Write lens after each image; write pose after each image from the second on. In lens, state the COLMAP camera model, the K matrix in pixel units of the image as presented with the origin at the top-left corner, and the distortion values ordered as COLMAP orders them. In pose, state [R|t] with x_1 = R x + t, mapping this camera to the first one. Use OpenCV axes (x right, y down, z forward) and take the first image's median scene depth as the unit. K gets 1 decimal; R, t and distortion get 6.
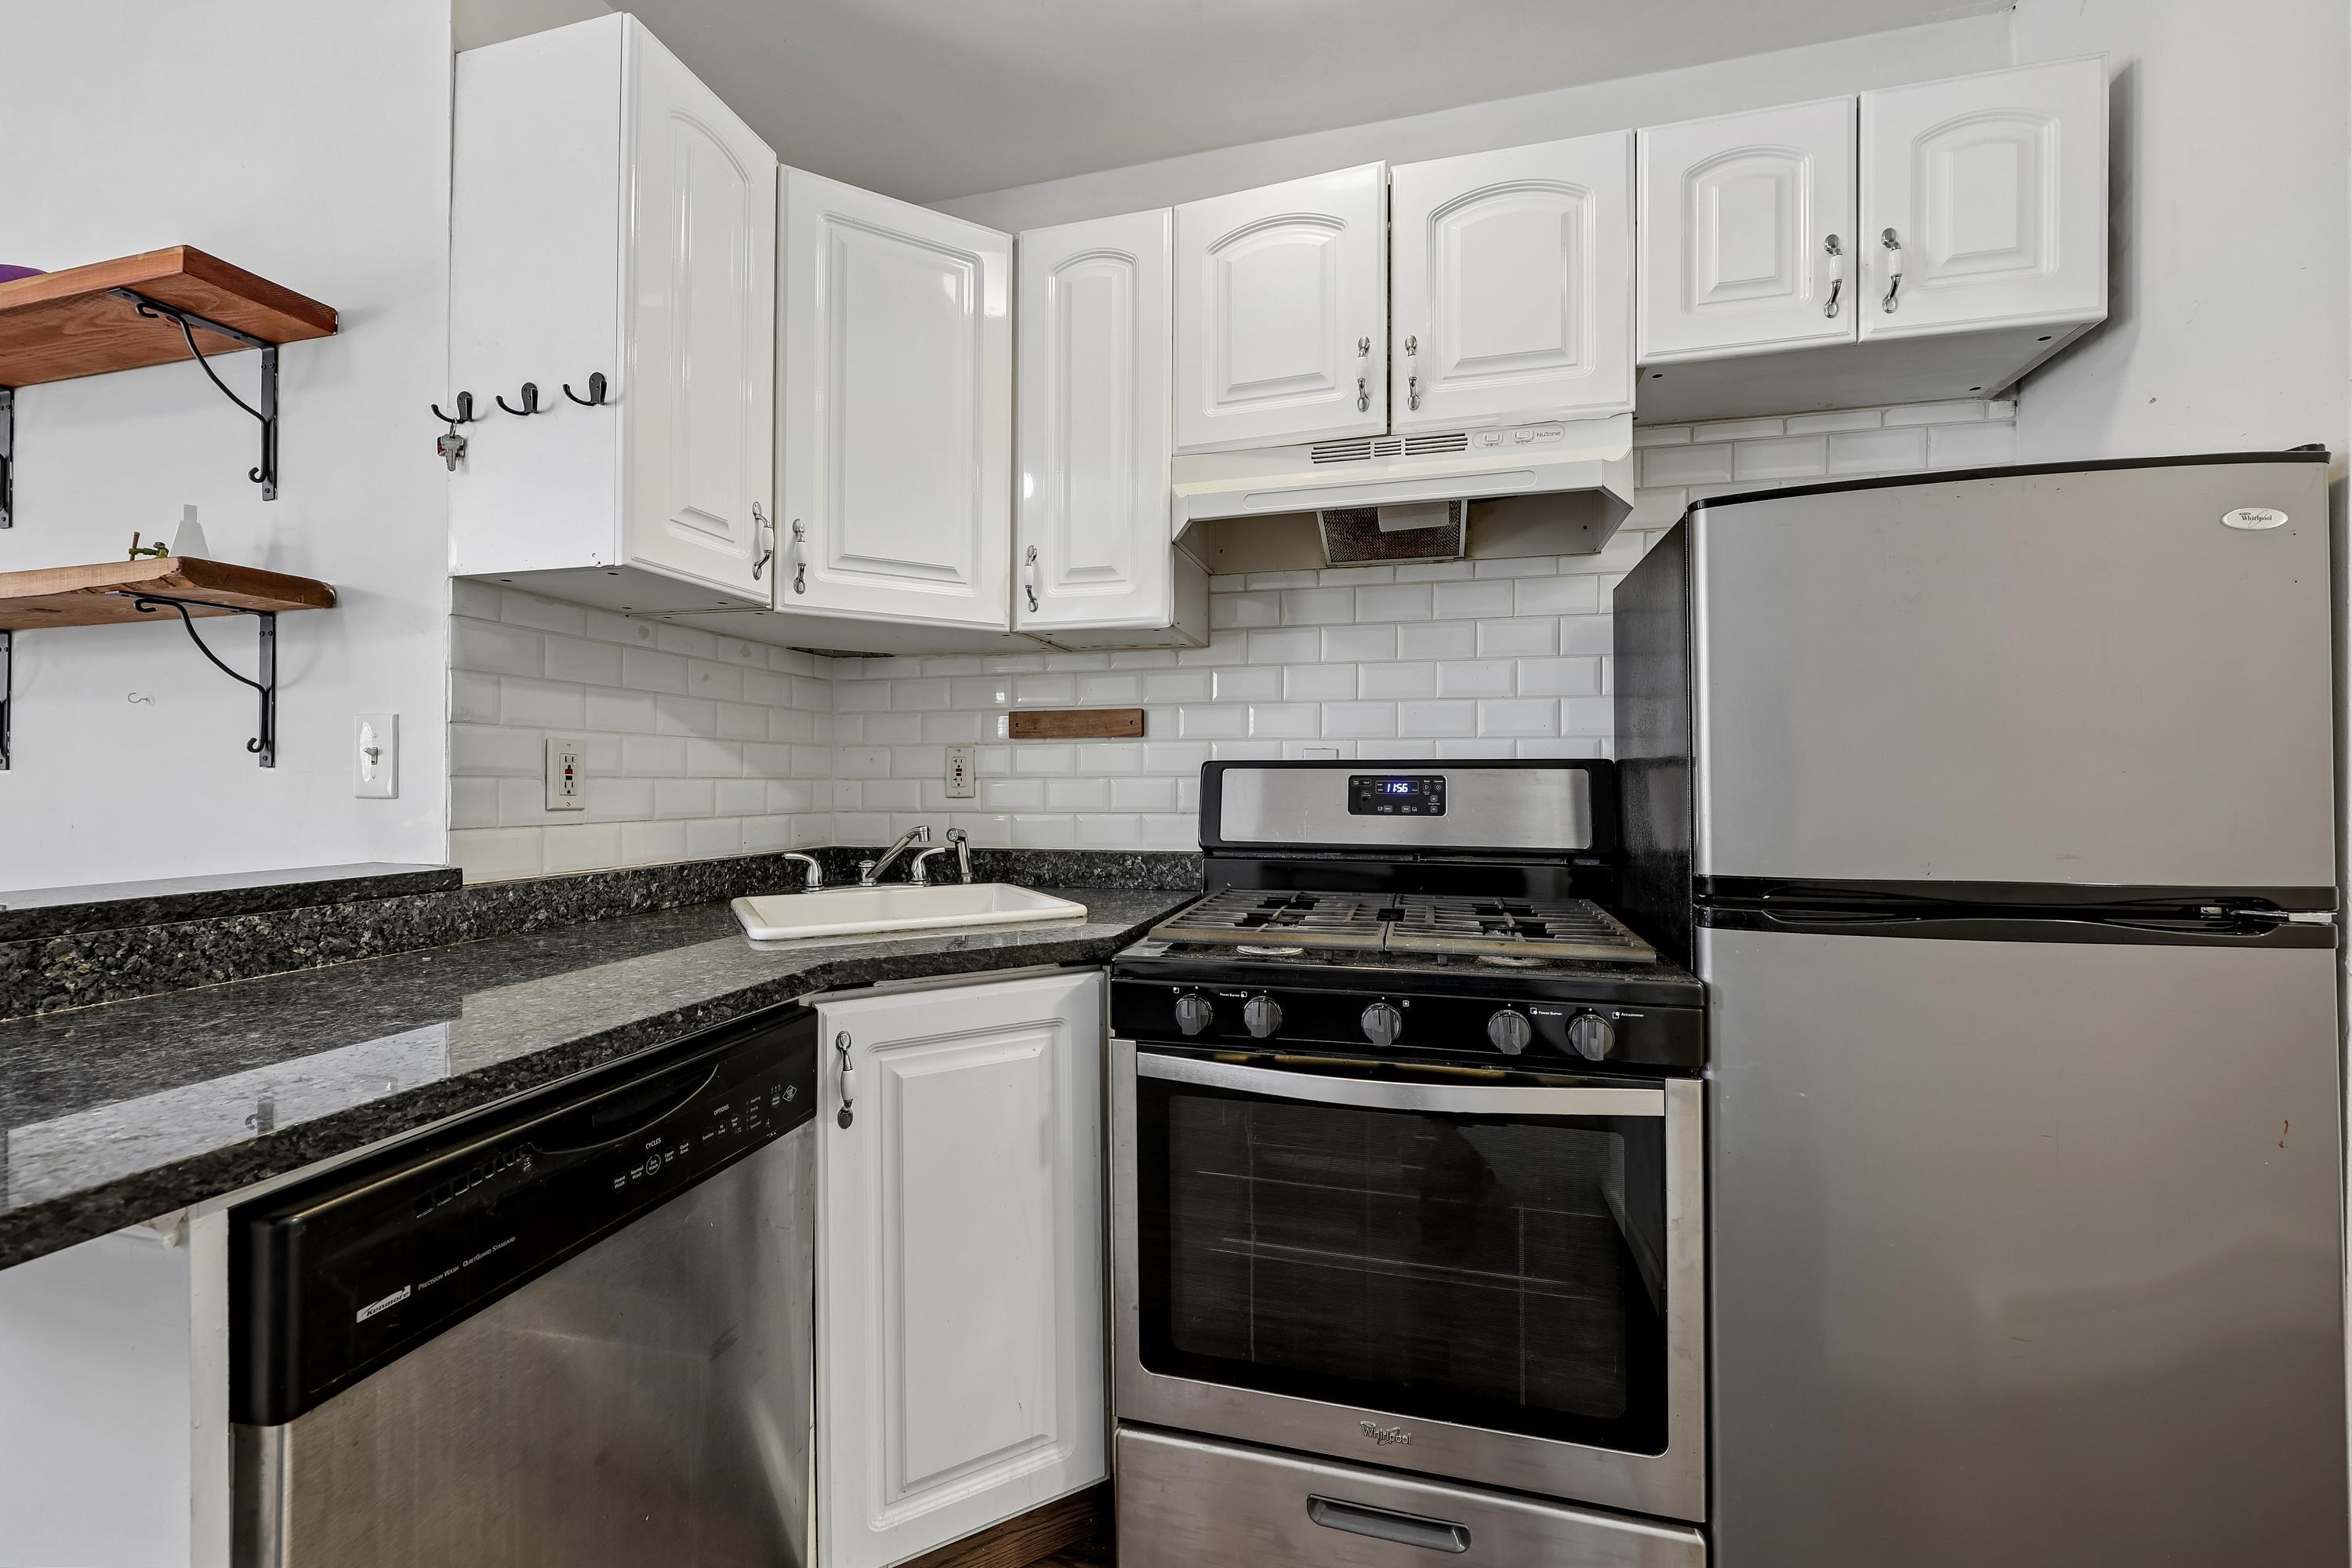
lens RADIAL K [[957.6, 0, 1195.0], [0, 957.6, 770.5], [0, 0, 1]] dist [0.016965, -0.003187]
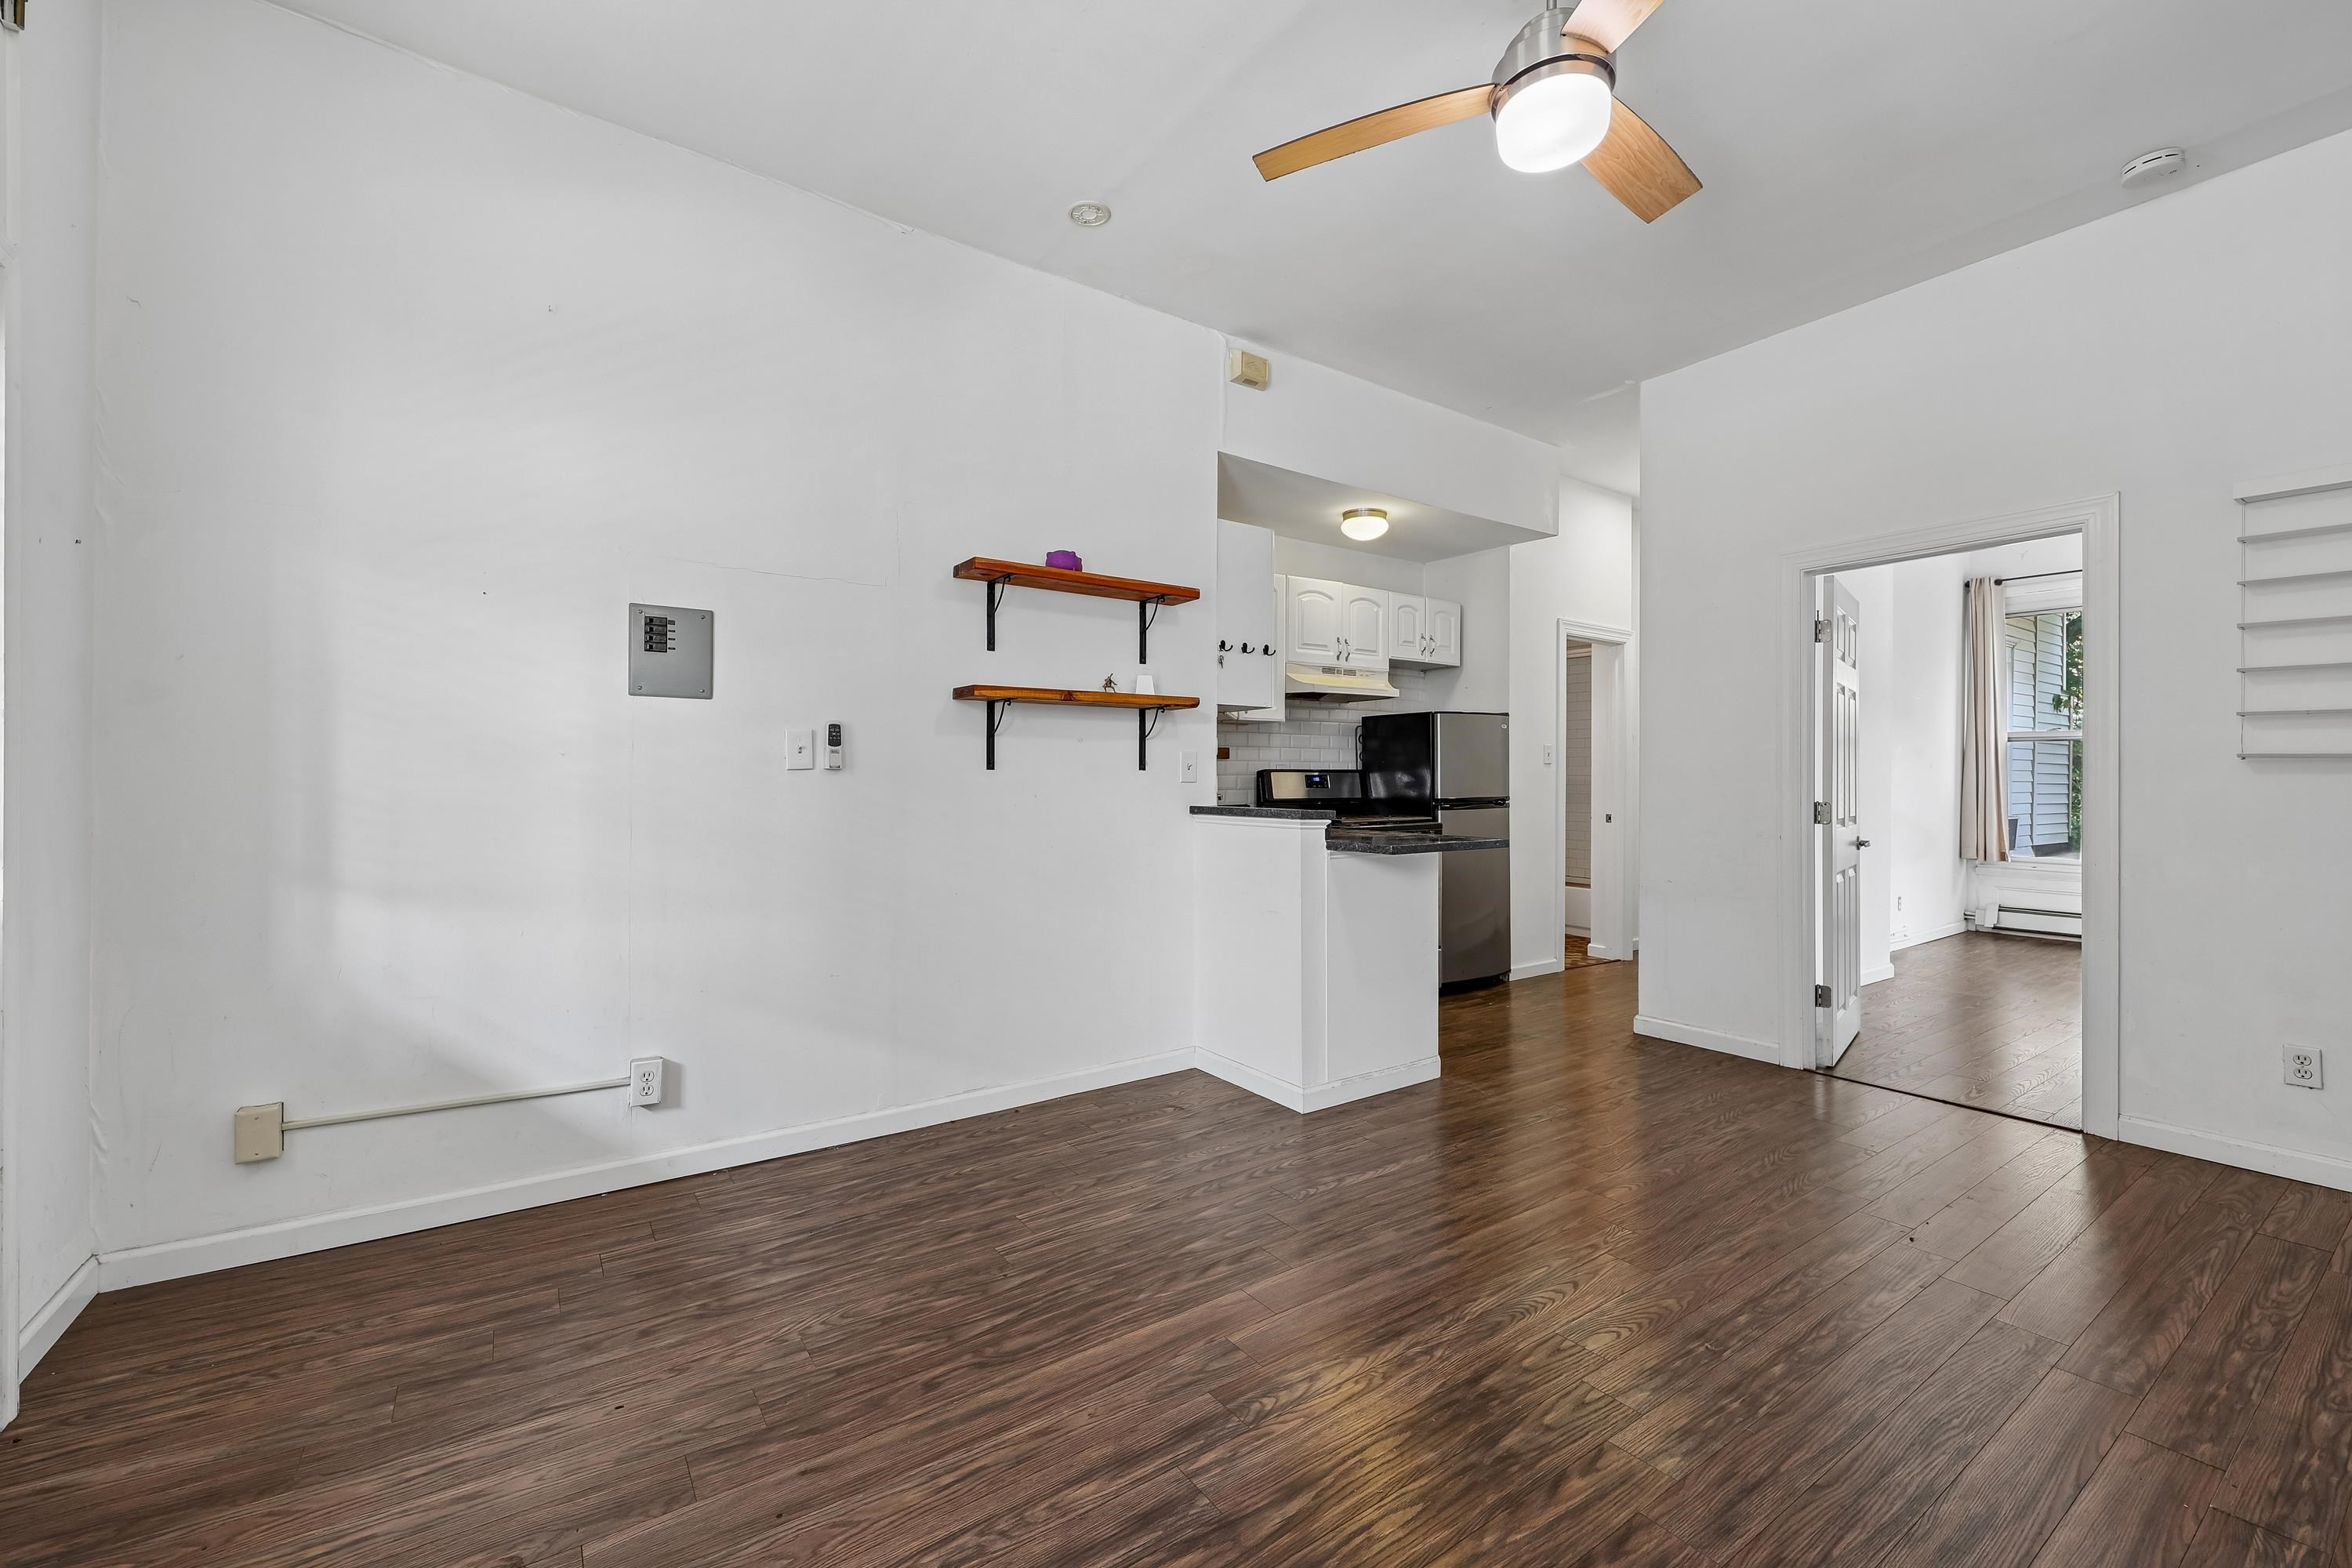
lens RADIAL K [[957.6, 0, 1179.0], [0, 957.6, 782.9], [0, 0, 1]] dist [0.016965, -0.003187]
pose [[0.650611, 0.001554, 0.759409, -2.965300], [-0.007501, 0.999962, 0.004379, 0.024407], [-0.759374, -0.008545, 0.650598, -0.766801]]
